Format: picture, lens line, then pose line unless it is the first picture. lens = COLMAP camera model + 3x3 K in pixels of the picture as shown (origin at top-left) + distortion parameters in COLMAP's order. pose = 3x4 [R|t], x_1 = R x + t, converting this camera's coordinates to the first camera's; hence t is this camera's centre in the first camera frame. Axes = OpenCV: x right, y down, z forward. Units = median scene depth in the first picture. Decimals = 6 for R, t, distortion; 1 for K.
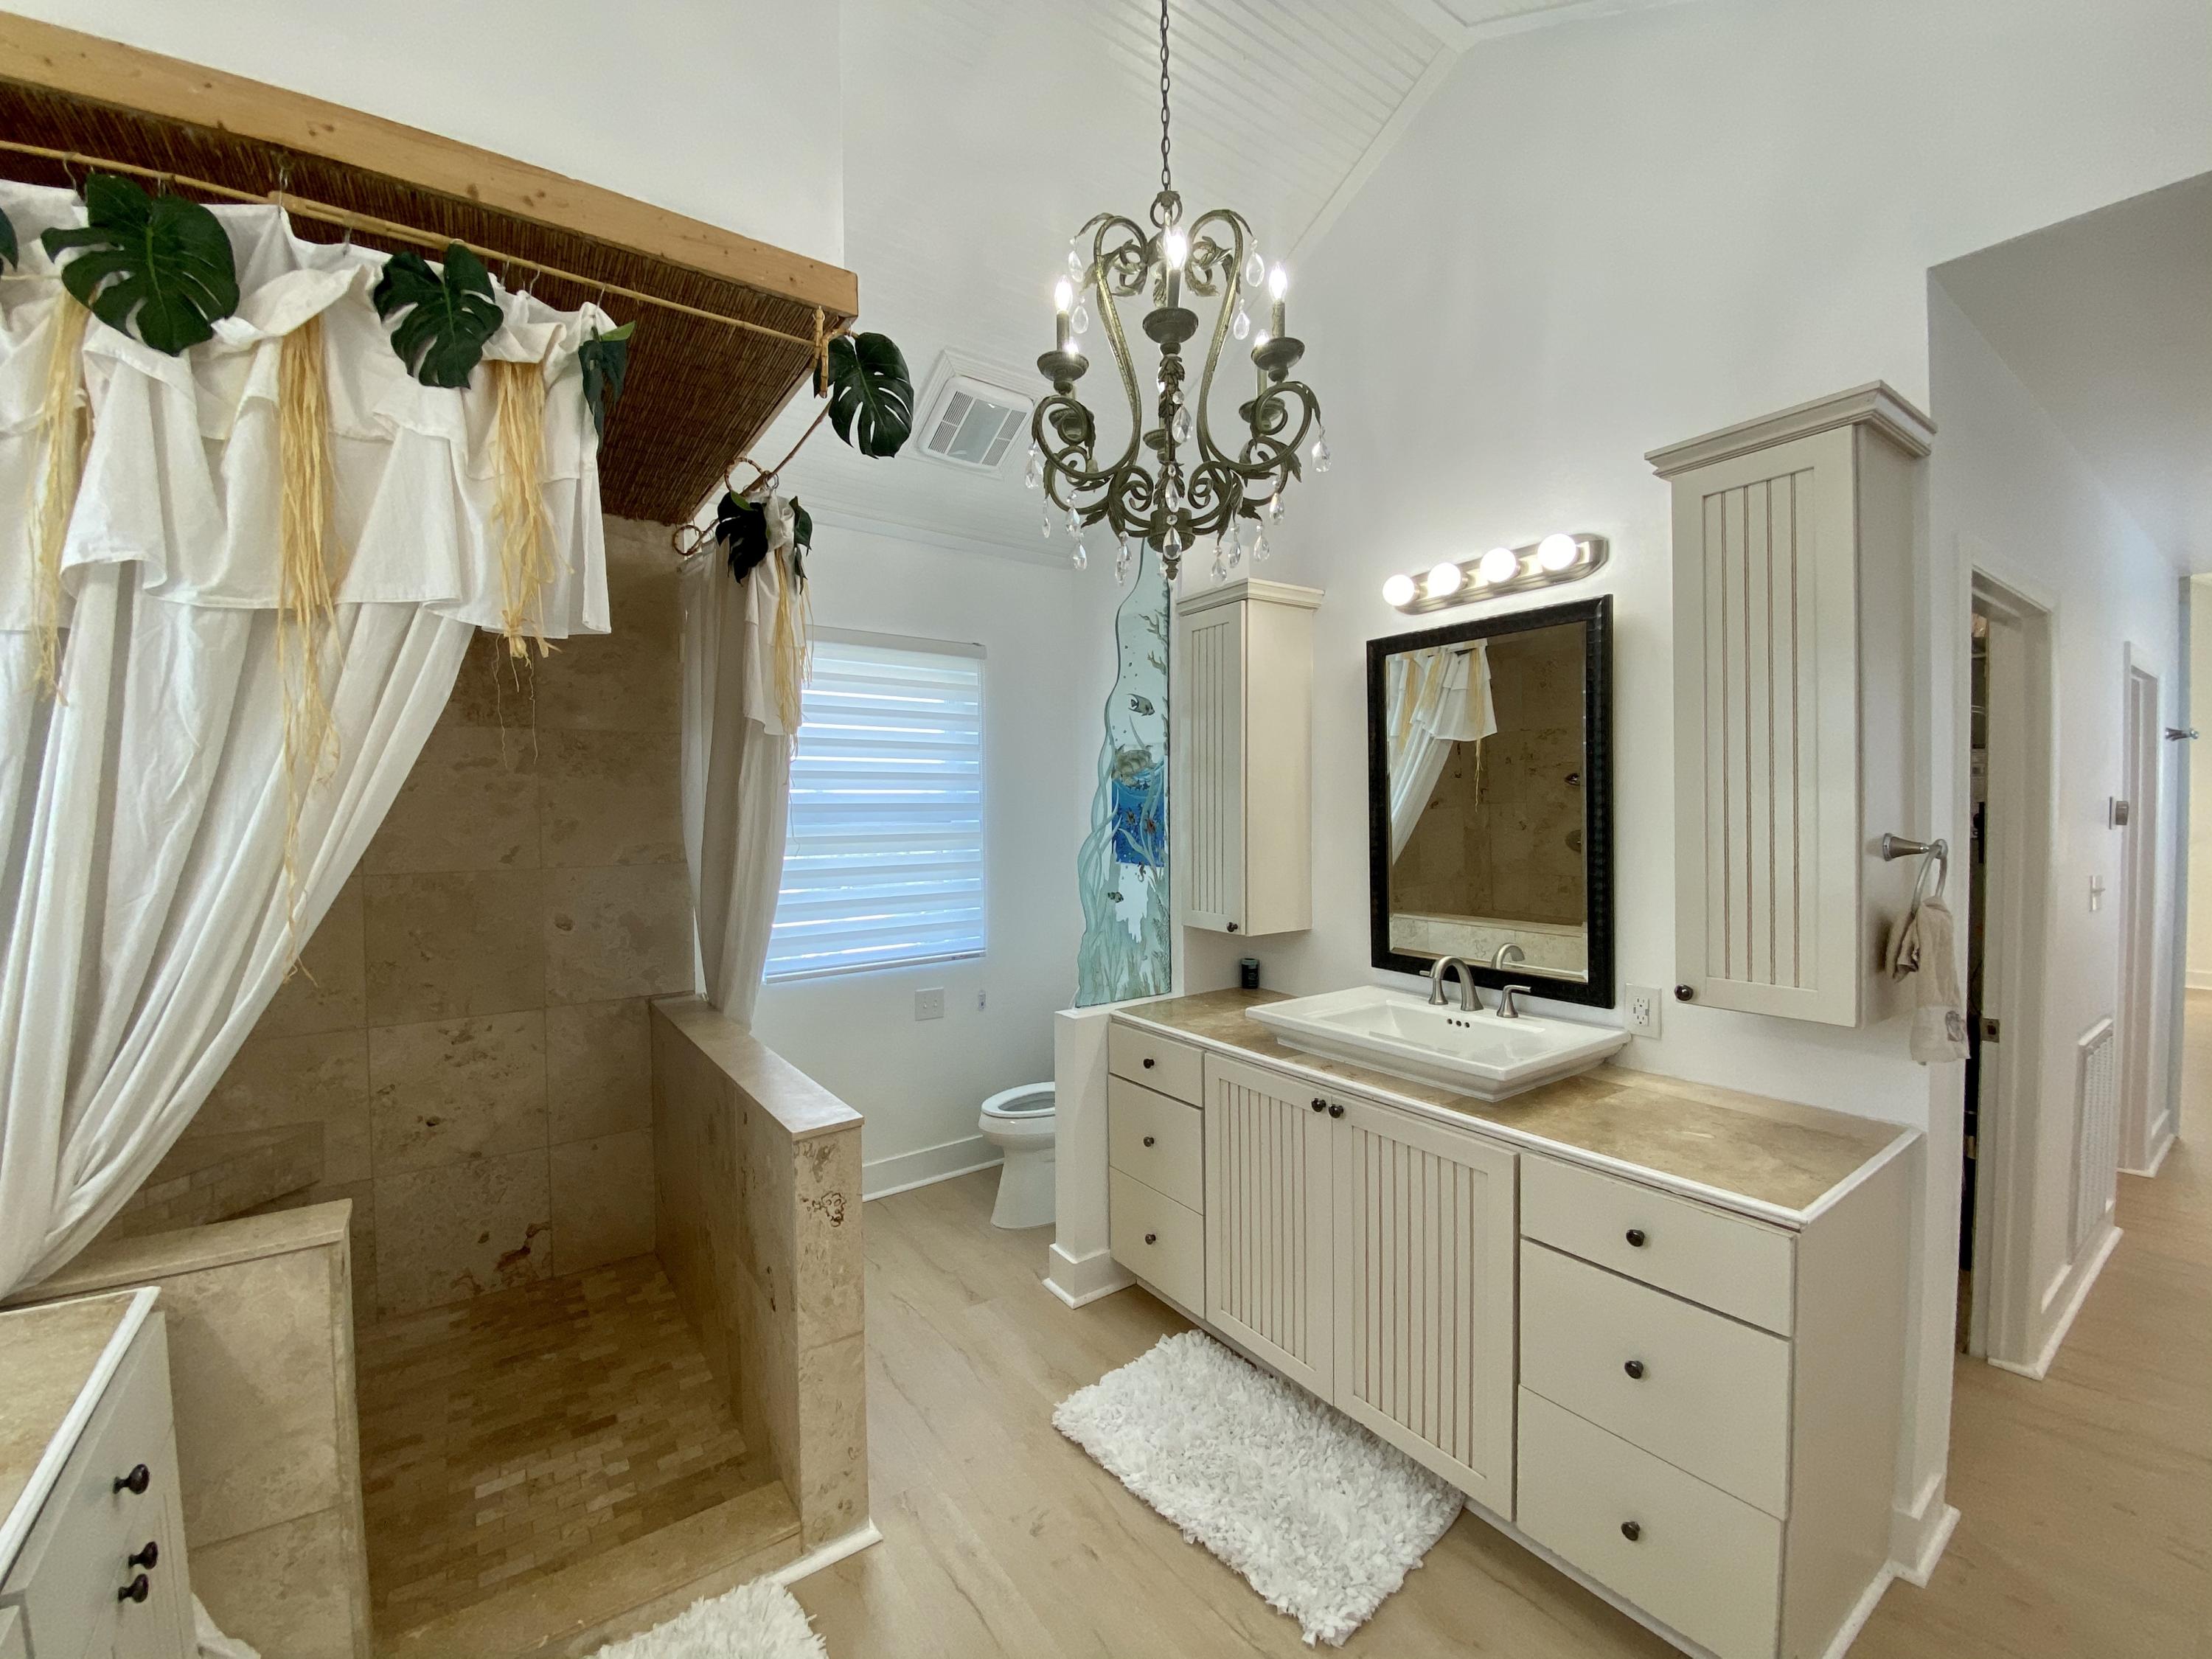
lens RADIAL K [[896.2, 0, 1106.0], [0, 896.2, 829.5], [0, 0, 1]] dist [-0.000171, -0.009463]
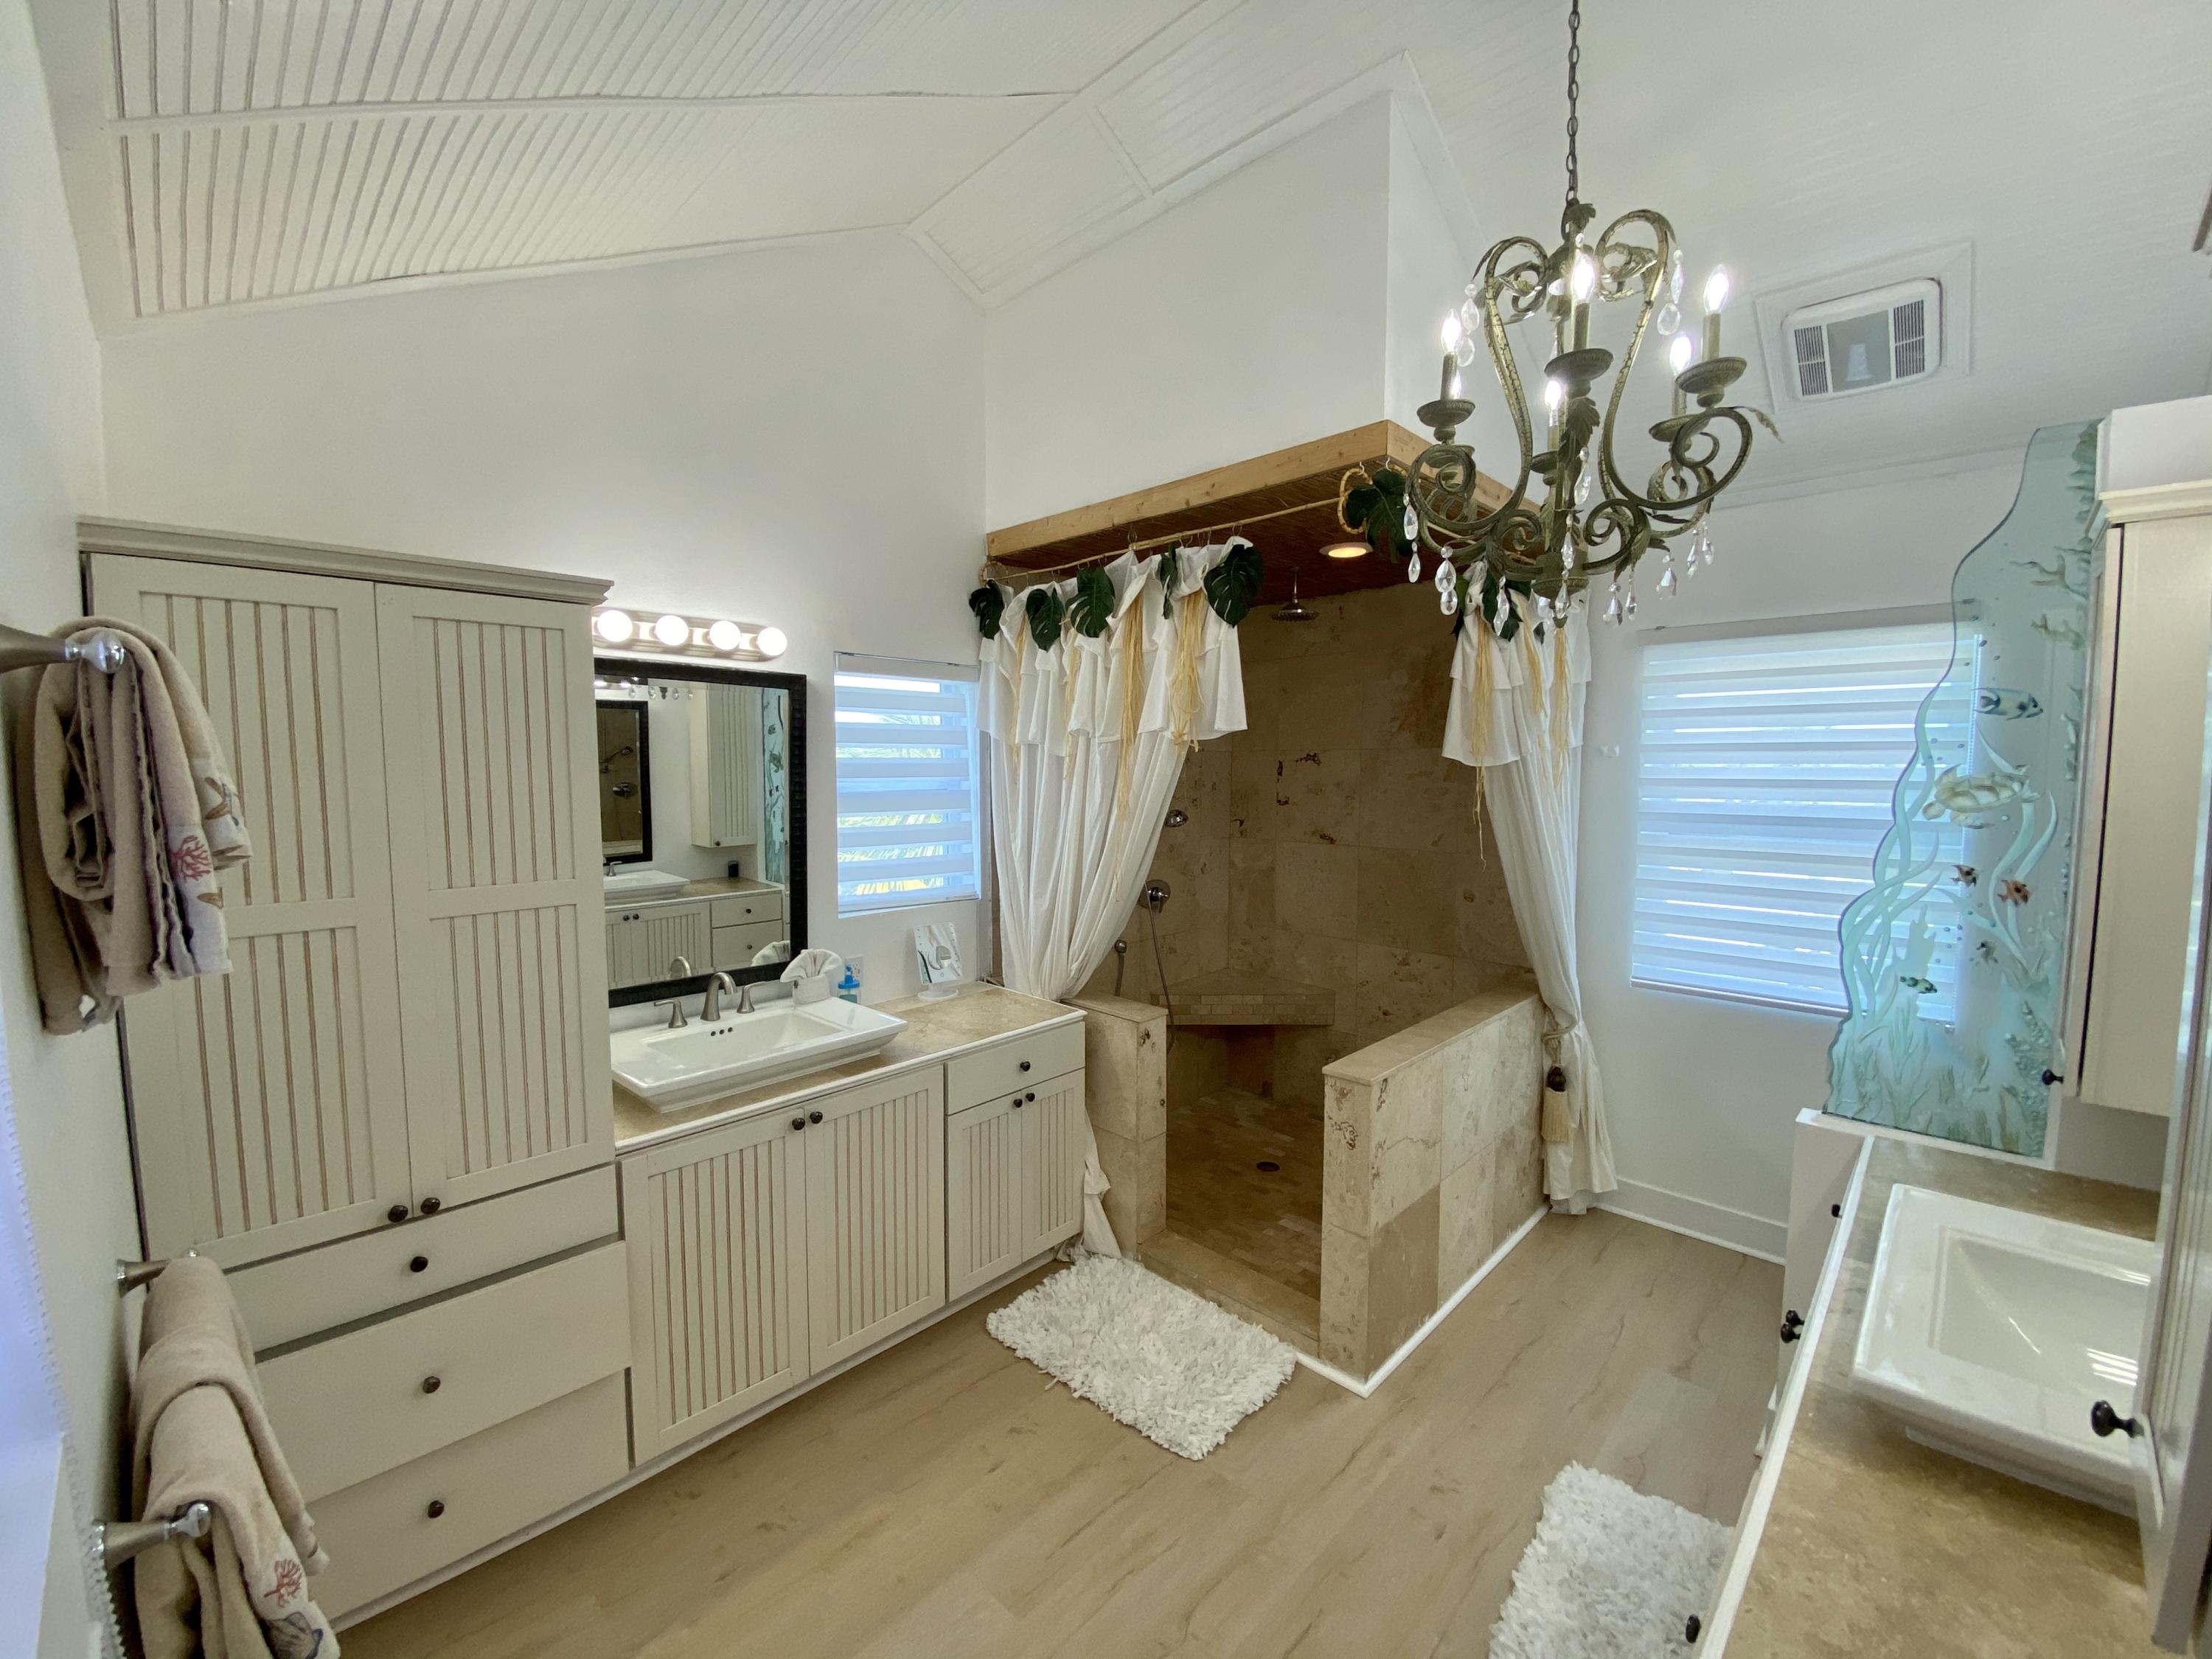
lens RADIAL K [[895.4, 0, 1097.2], [0, 895.4, 833.8], [0, 0, 1]] dist [0.047192, -0.036592]
pose [[0.178332, 0.094332, -0.979438, 0.988669], [-0.023618, 0.995518, 0.091581, -0.160396], [0.983687, 0.006800, 0.179760, 0.395991]]
